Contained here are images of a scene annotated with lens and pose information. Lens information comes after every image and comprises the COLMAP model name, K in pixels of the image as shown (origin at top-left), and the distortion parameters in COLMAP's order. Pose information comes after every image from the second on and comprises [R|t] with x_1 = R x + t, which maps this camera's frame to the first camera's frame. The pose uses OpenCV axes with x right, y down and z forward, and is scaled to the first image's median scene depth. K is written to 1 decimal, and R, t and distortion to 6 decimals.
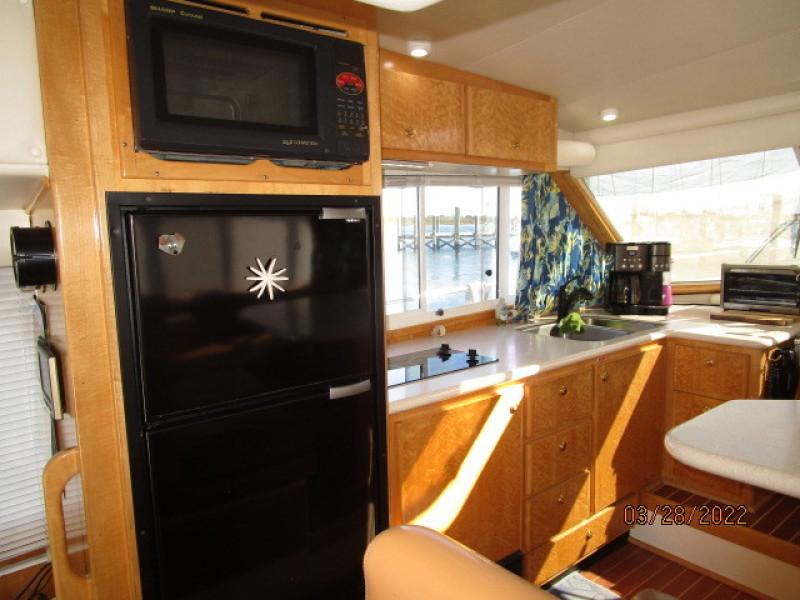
lens RADIAL K [[567.5, 0, 400.0], [0, 567.5, 300.0], [0, 0, 1]] dist [-0.035062, 0.017128]
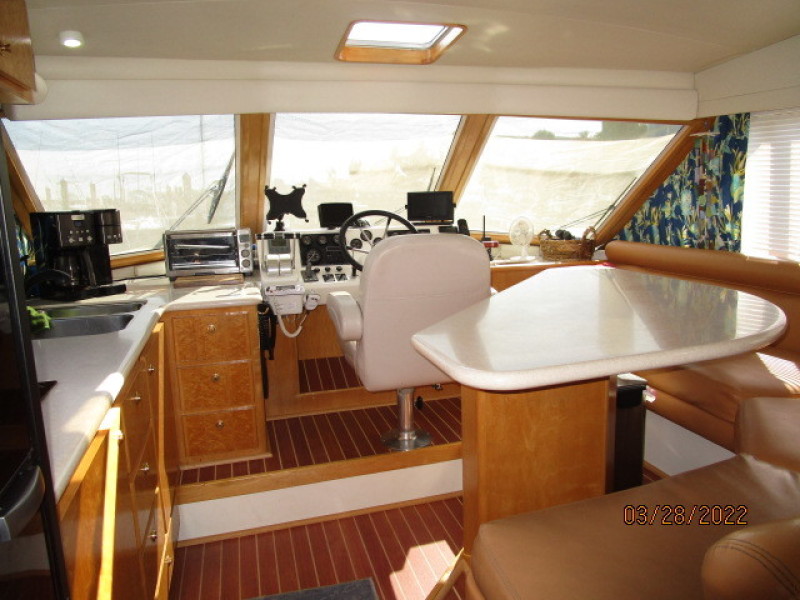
lens RADIAL K [[567.5, 0, 400.0], [0, 567.5, 300.0], [0, 0, 1]] dist [-0.035062, 0.017128]
pose [[0.376852, -0.157868, 0.912721, -0.175445], [0.128413, 0.984758, 0.117307, -0.009369], [-0.917329, 0.072998, 0.391381, 0.261290]]
